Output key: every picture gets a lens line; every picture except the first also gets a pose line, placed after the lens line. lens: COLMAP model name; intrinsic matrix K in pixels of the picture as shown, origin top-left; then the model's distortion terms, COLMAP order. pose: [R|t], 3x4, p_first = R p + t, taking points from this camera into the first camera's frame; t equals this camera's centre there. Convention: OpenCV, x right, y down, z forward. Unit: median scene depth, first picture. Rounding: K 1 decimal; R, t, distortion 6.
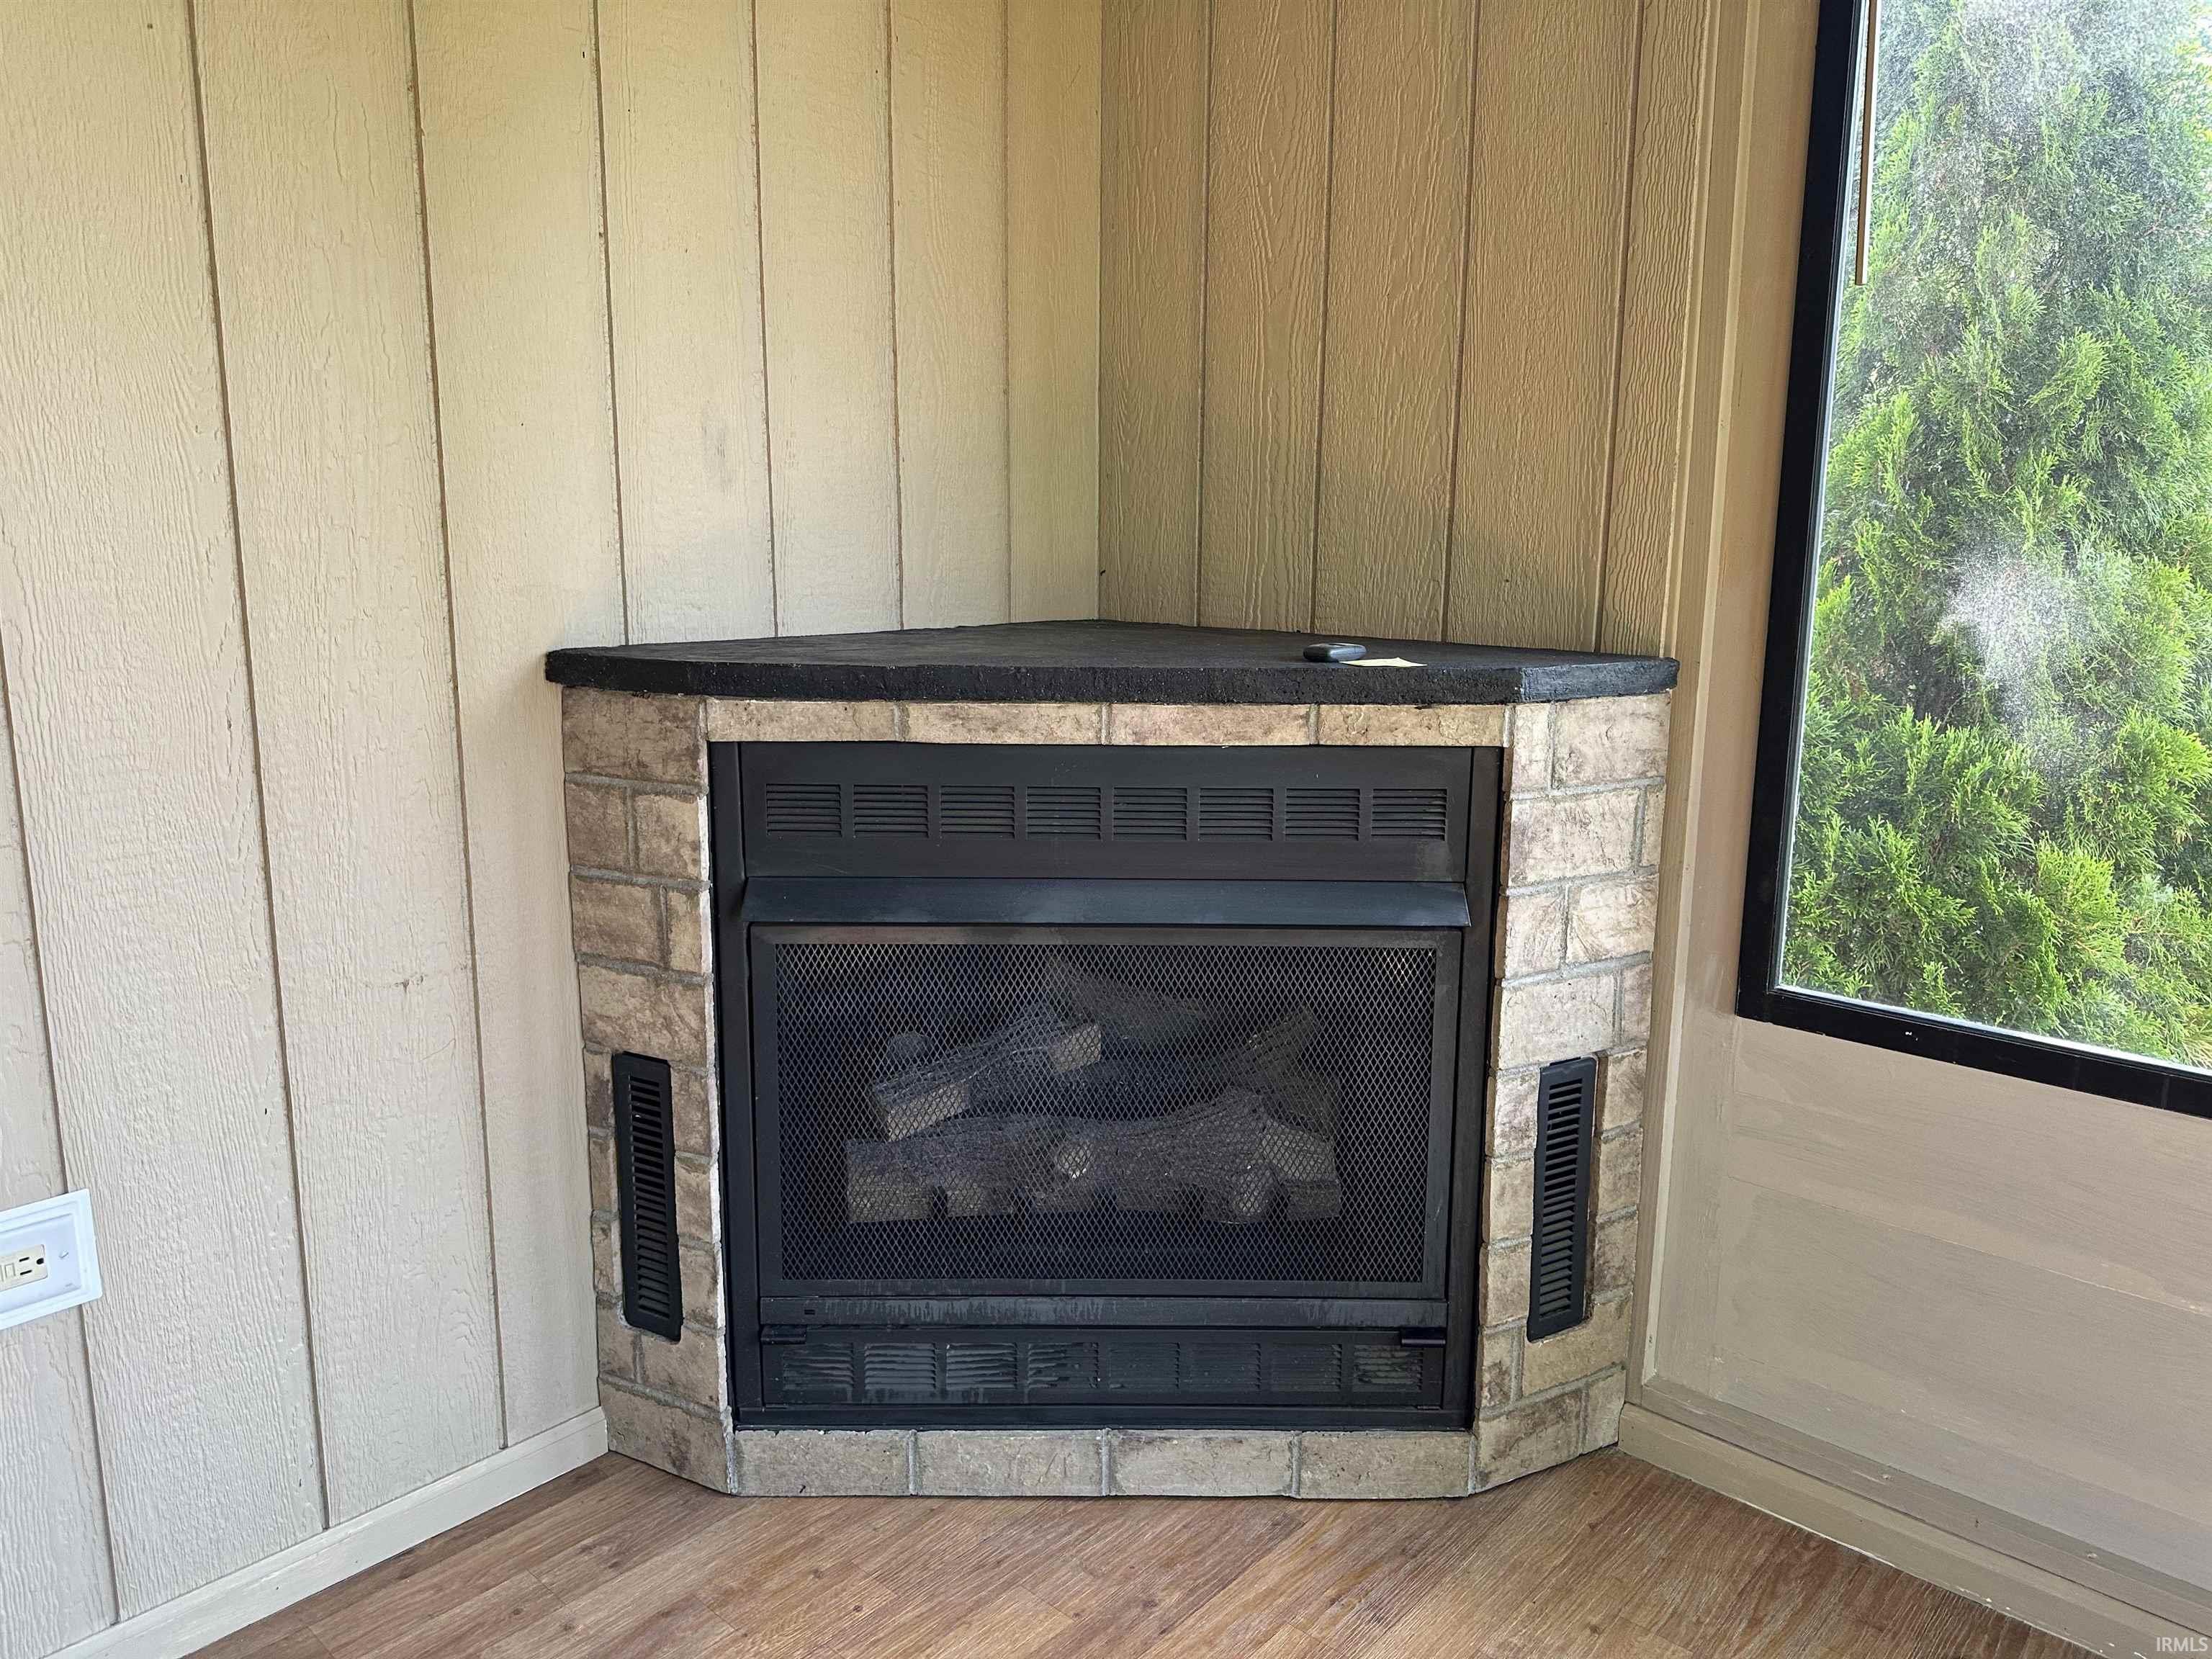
lens RADIAL K [[1543.0, 0, 1112.7], [0, 1543.0, 814.0], [0, 0, 1]] dist [0.156208, -0.246264]
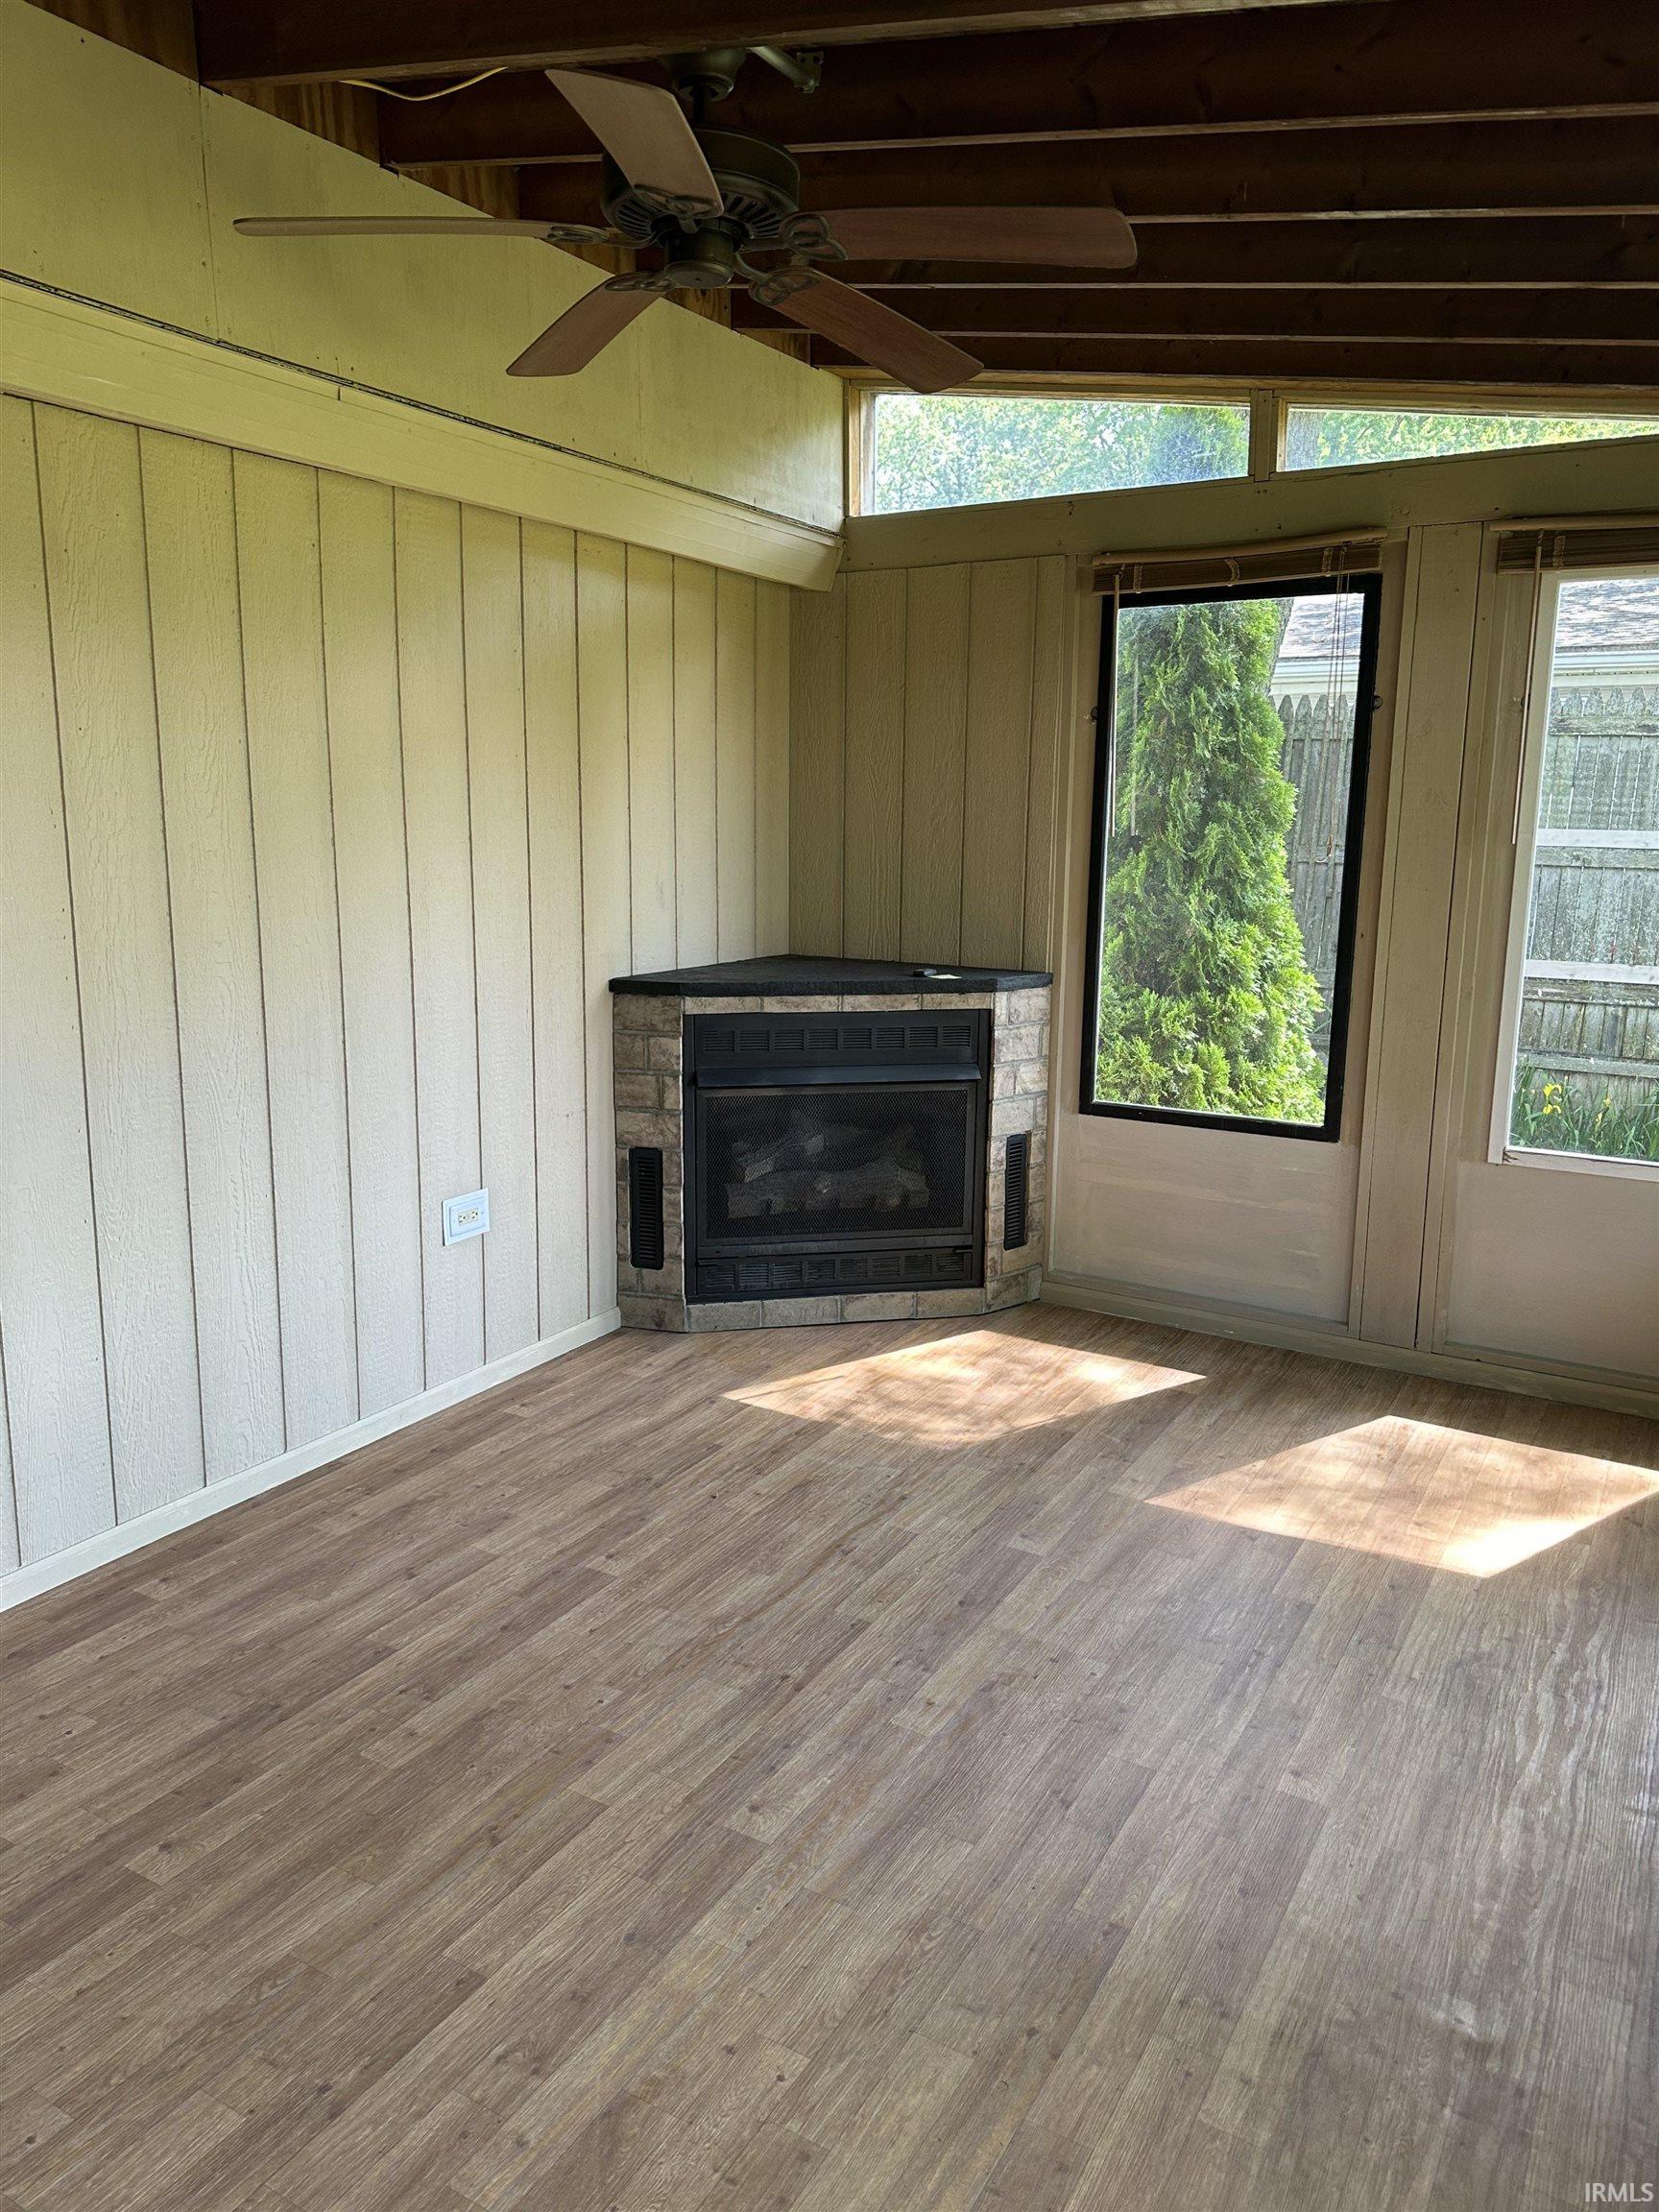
lens RADIAL K [[1561.5, 0, 829.5], [0, 1561.5, 1106.0], [0, 0, 1]] dist [0.245071, -0.262783]
pose [[0.979041, -0.037028, 0.200269, -0.501913], [0.036171, 0.999314, 0.007939, 0.081765], [-0.200425, -0.000528, 0.979709, -1.393128]]
